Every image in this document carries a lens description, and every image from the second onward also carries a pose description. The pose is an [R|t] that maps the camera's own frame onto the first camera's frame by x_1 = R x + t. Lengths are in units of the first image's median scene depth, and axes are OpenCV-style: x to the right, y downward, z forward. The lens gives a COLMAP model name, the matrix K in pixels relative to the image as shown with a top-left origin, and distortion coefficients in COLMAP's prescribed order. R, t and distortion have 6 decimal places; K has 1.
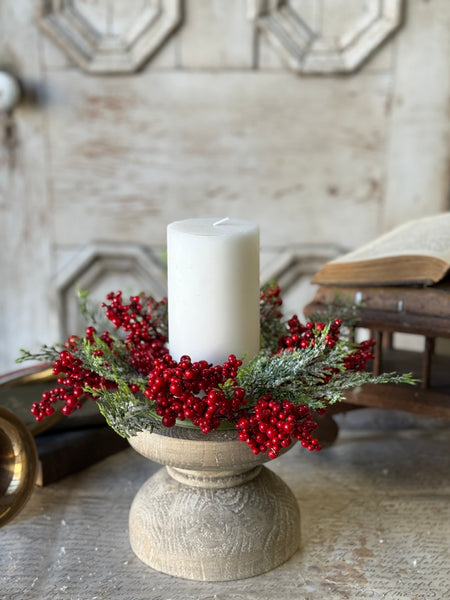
lens RADIAL K [[855.7, 0, 215.2], [0, 855.7, 322.5], [0, 0, 1]] dist [0.163343, -0.078365]
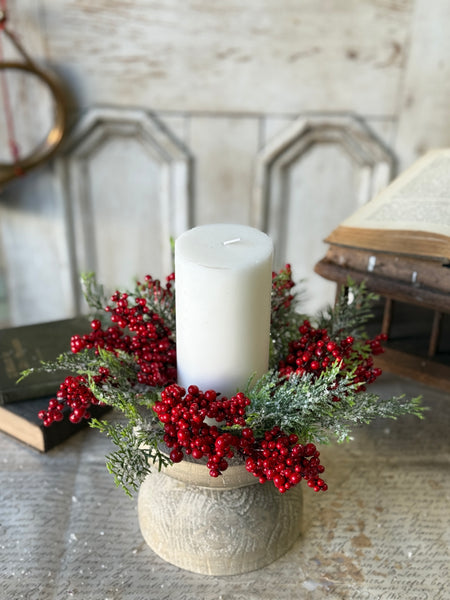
lens RADIAL K [[849.7, 0, 223.8], [0, 849.7, 307.4], [0, 0, 1]] dist [0.152238, -0.059675]
pose [[0.999870, 0.014735, 0.006476, -0.003546], [-0.015920, 0.964560, 0.263384, -0.140889], [-0.002365, -0.263453, 0.964669, 0.035251]]
